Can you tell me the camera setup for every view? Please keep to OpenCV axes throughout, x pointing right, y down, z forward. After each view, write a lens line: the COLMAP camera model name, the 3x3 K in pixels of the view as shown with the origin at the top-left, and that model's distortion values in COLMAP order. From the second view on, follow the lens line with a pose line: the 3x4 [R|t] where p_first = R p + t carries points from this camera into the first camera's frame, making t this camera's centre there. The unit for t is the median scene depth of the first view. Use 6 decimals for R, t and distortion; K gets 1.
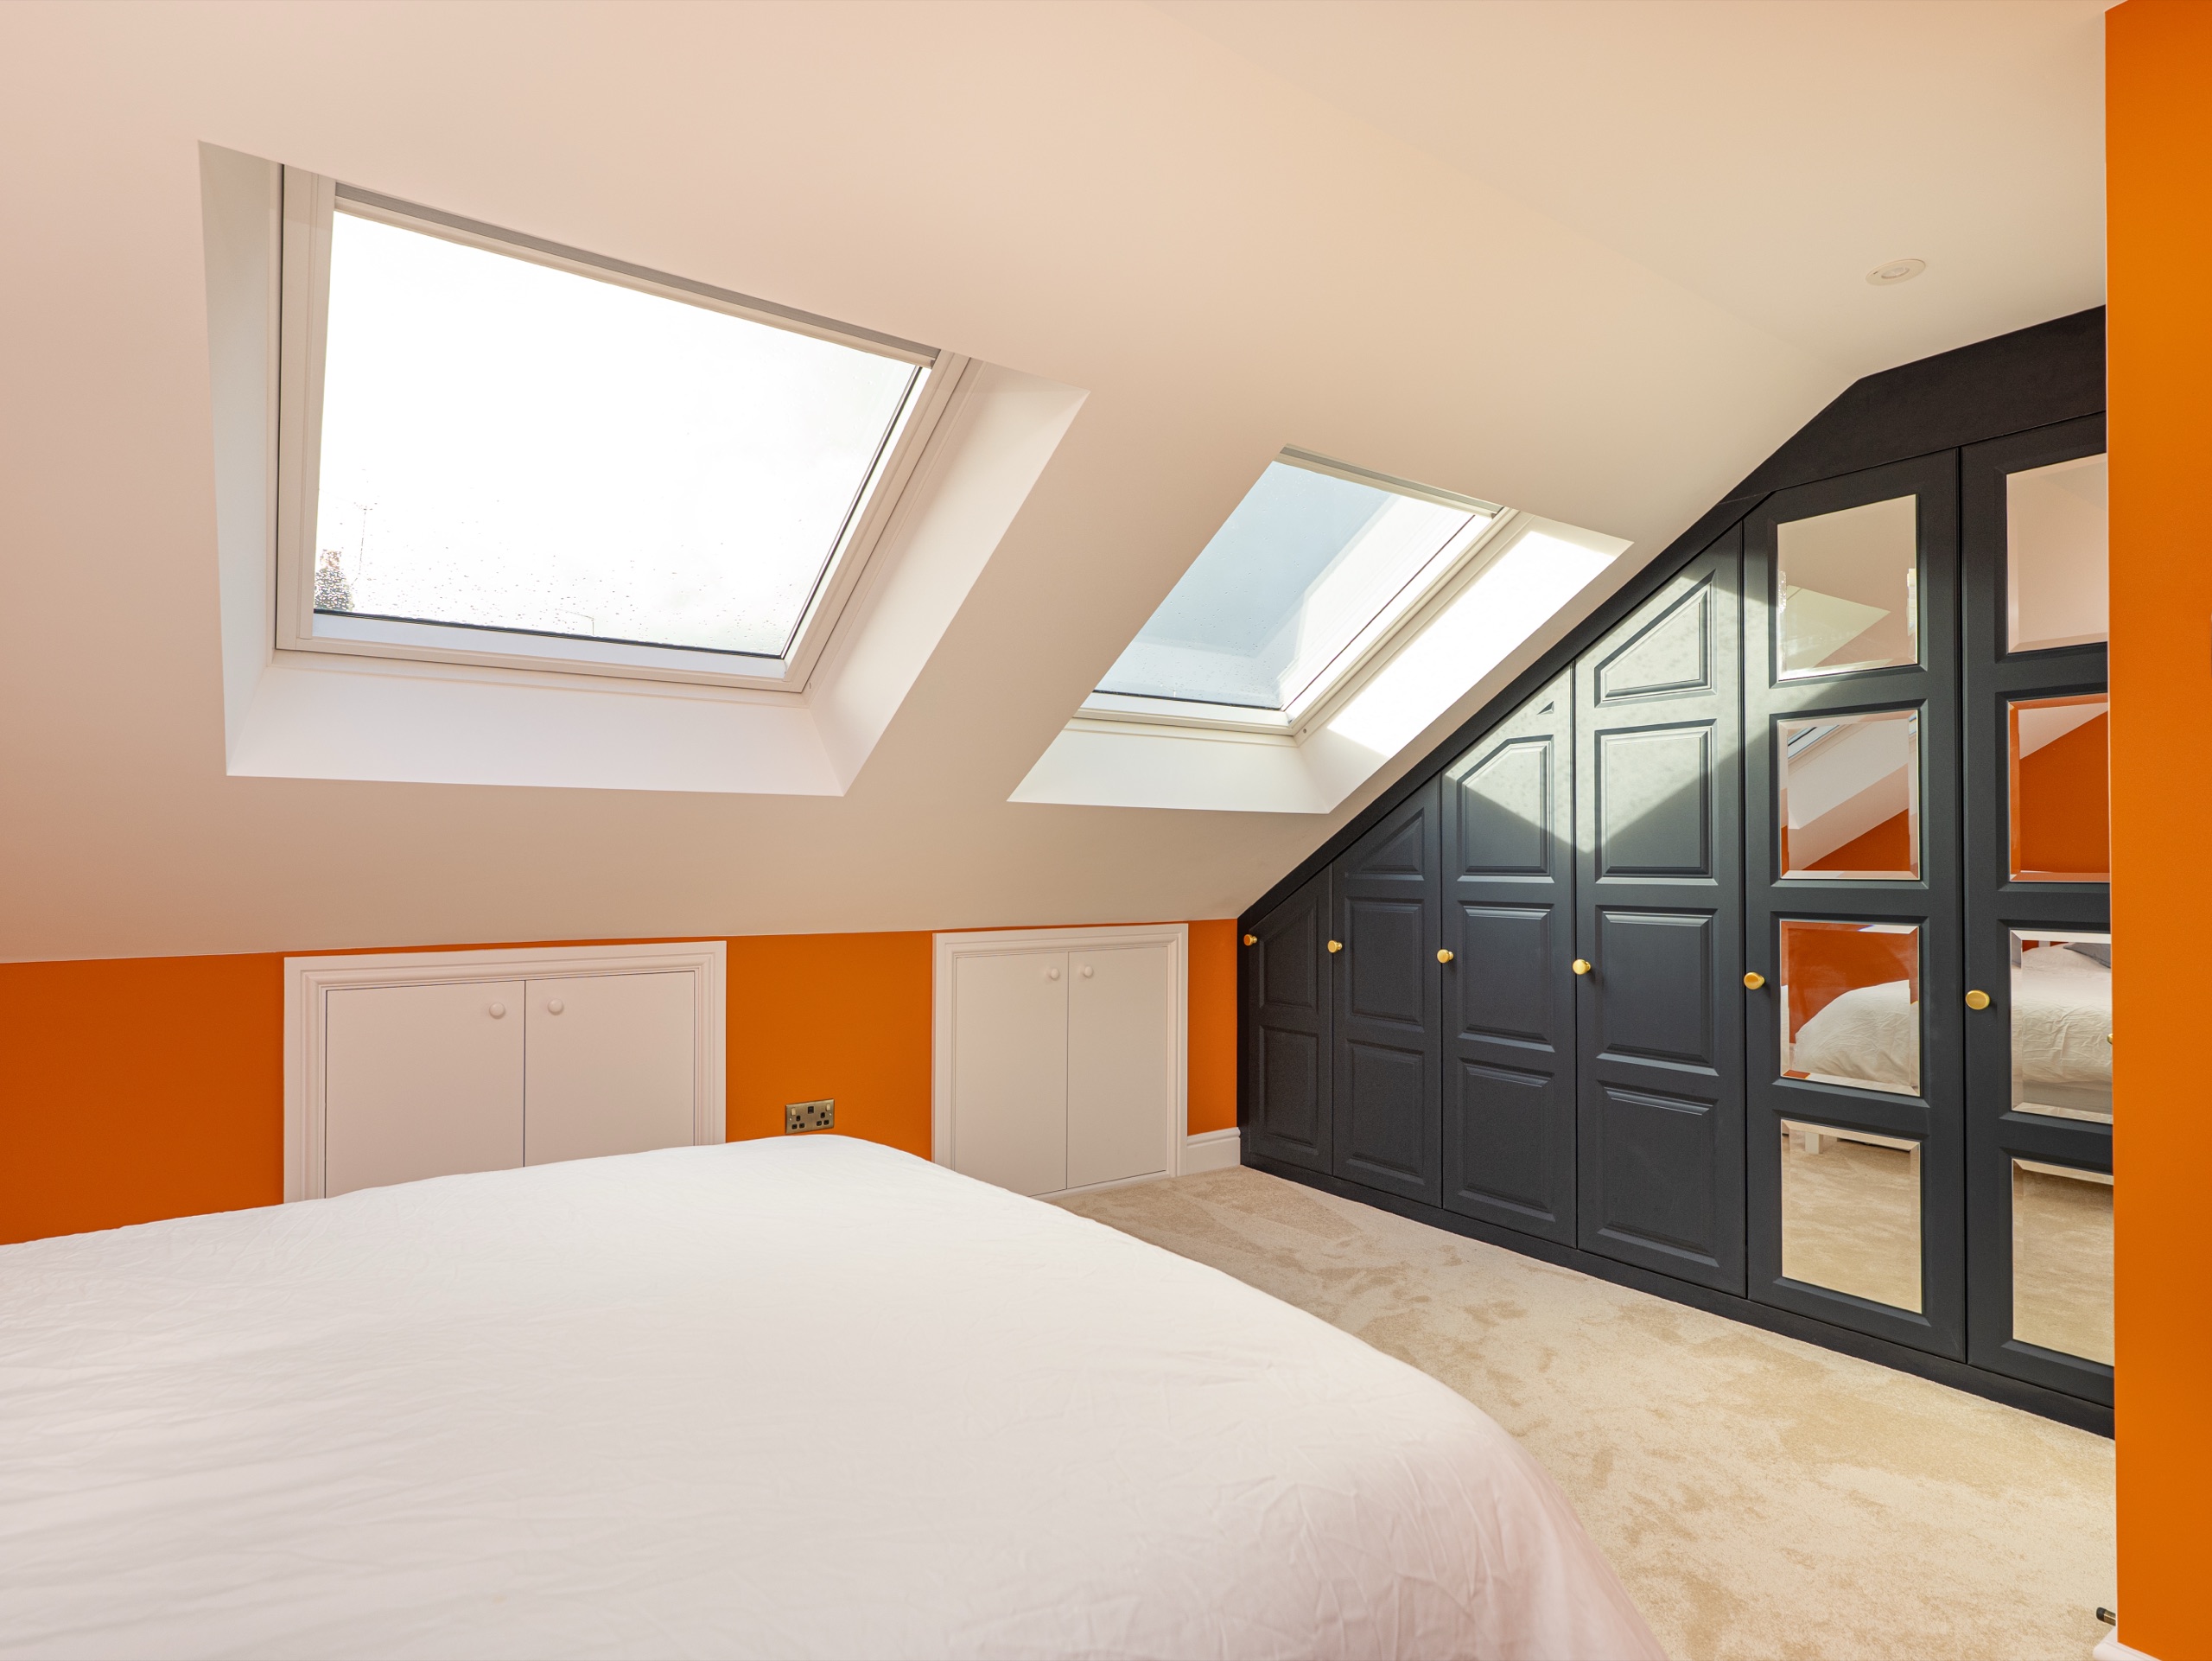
lens RADIAL K [[1181.1, 0, 1102.1], [0, 1181.1, 848.3], [0, 0, 1]] dist [0.000637, -0.000041]
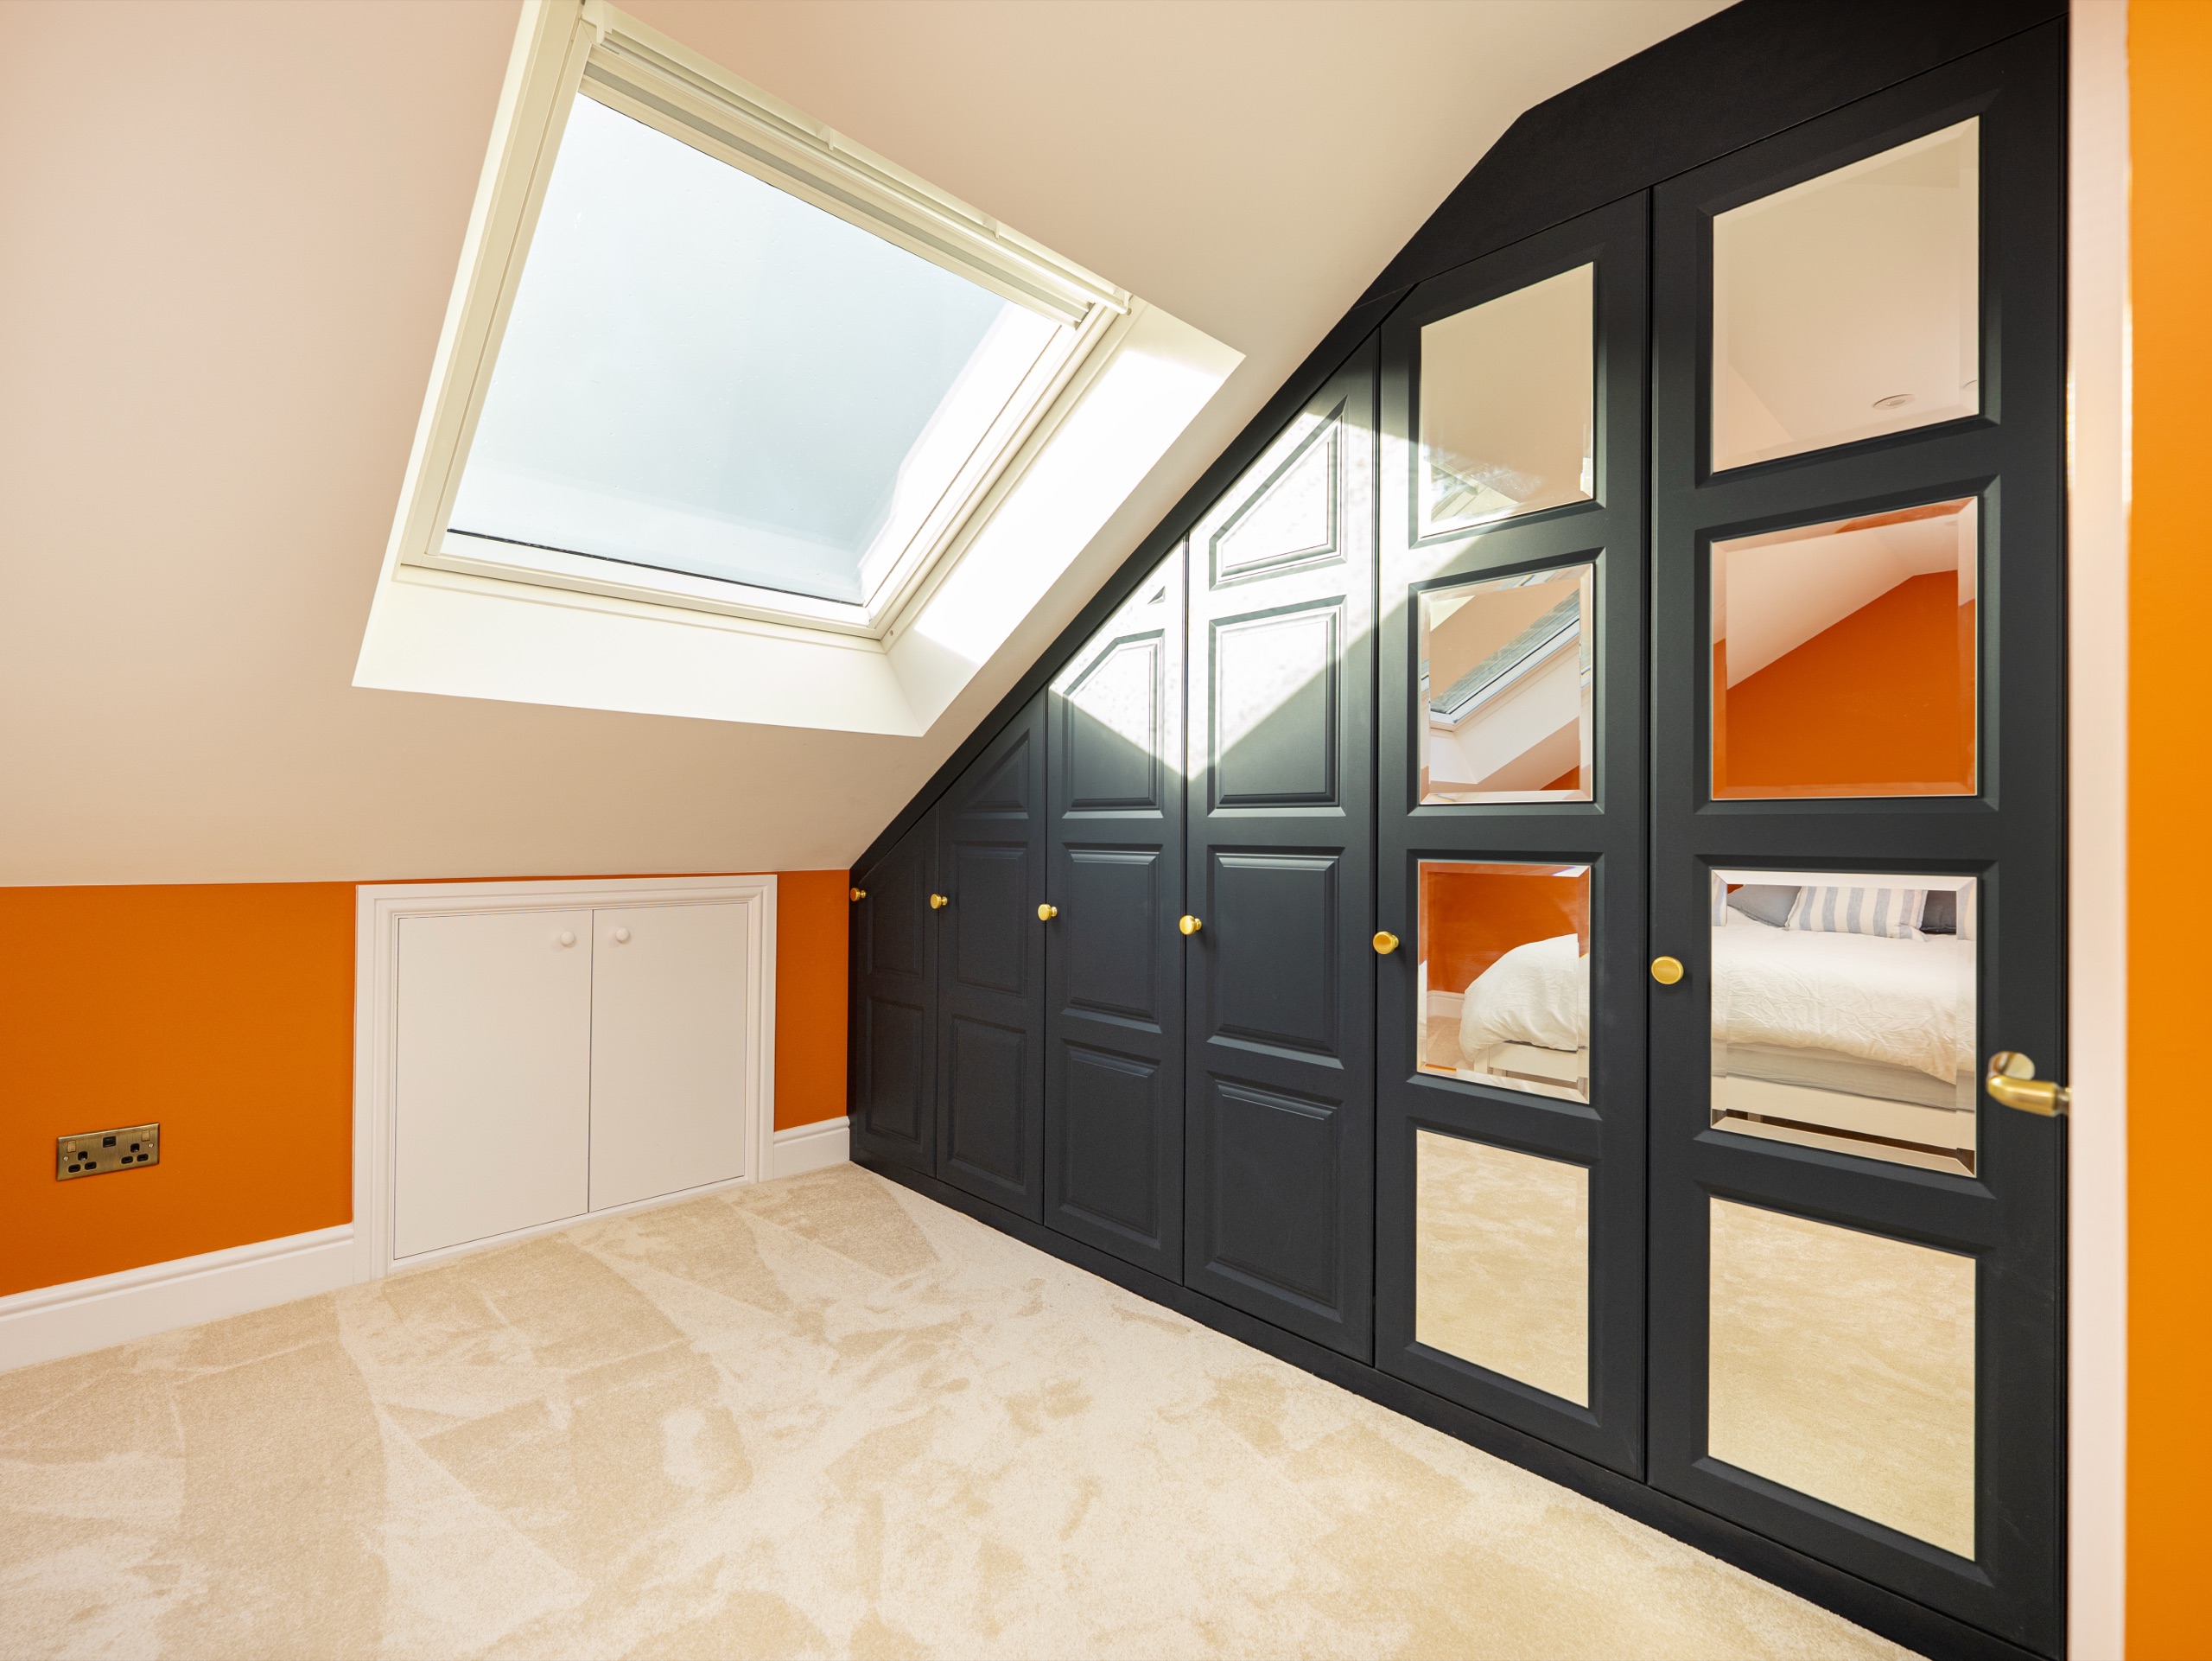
lens RADIAL K [[1012.9, 0, 1093.2], [0, 1012.9, 828.7], [0, 0, 1]] dist [0.000903, -0.000225]
pose [[0.988092, 0.006930, 0.153708, 0.242659], [-0.008080, 0.999944, 0.006858, 0.033488], [-0.153652, -0.008018, 0.988093, 0.356896]]
